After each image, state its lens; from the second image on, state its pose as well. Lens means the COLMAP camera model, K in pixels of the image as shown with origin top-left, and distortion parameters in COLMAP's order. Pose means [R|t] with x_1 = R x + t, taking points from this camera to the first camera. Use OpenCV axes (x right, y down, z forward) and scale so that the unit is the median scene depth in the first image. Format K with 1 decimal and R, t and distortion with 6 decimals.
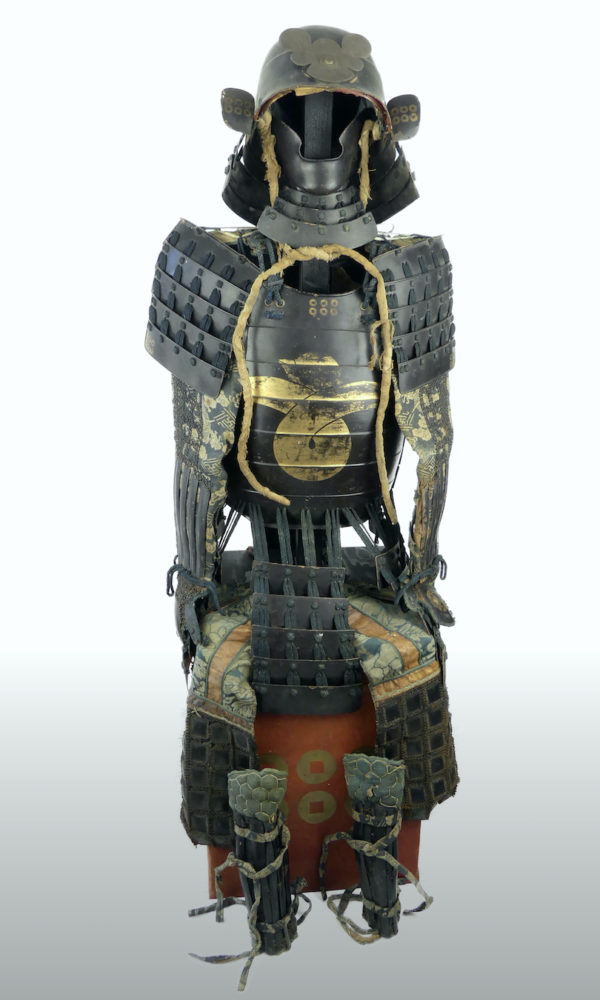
lens RADIAL K [[887.4, 0, 302.6], [0, 887.4, 473.6], [0, 0, 1]] dist [-0.011254, -0.004963]
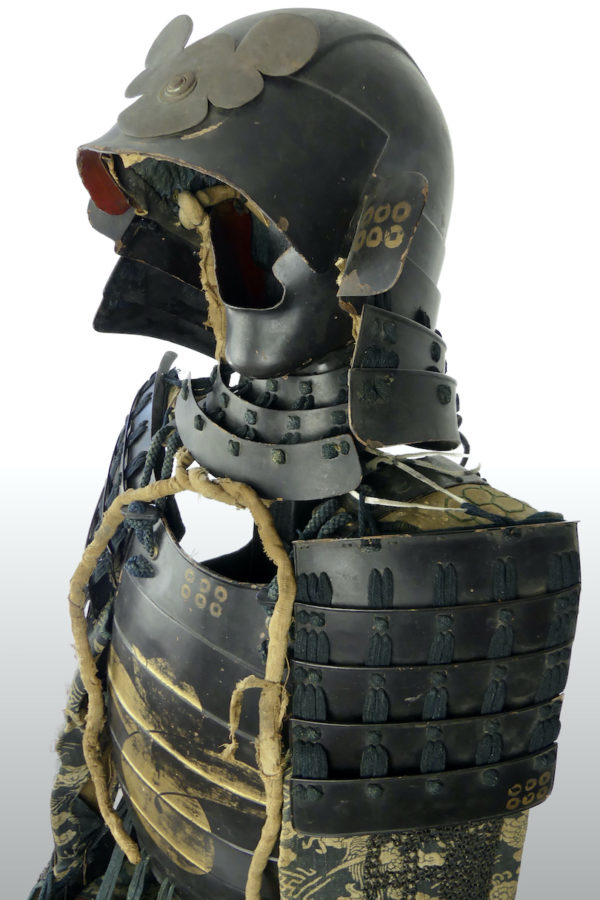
lens RADIAL K [[713.1, 0, 300.5], [0, 713.1, 464.4], [0, 0, 1]] dist [-0.028127, 0.001380]
pose [[0.685292, 0.308376, -0.659756, 0.289797], [-0.317074, 0.941894, 0.110904, -0.303772], [0.655621, 0.133190, 0.743251, 0.699632]]
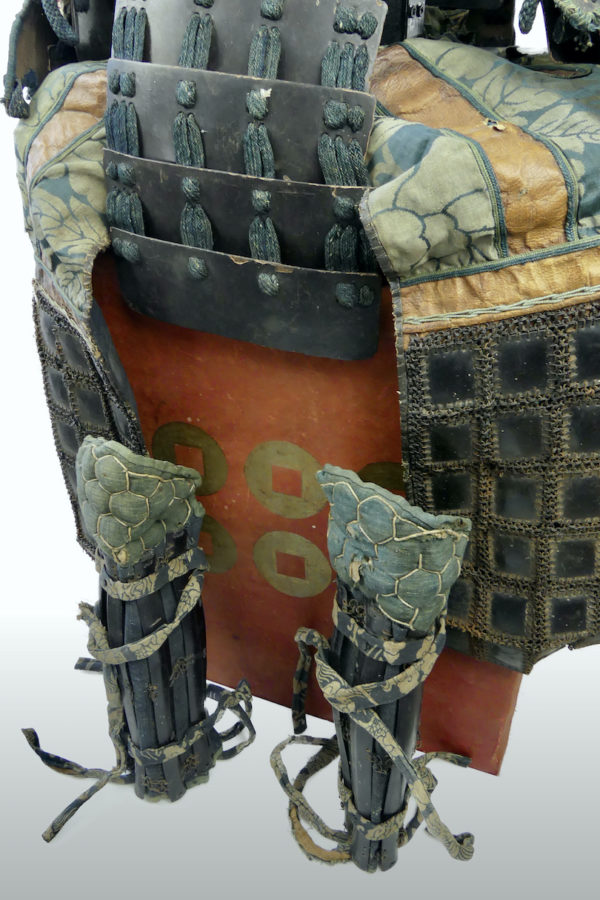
lens RADIAL K [[713.1, 0, 300.5], [0, 713.1, 464.4], [0, 0, 1]] dist [-0.028127, 0.001380]
pose [[0.879367, 0.244553, -0.408544, 0.176203], [-0.124547, 0.946290, 0.298367, 0.235426], [0.459567, -0.211491, 0.862595, 0.759585]]
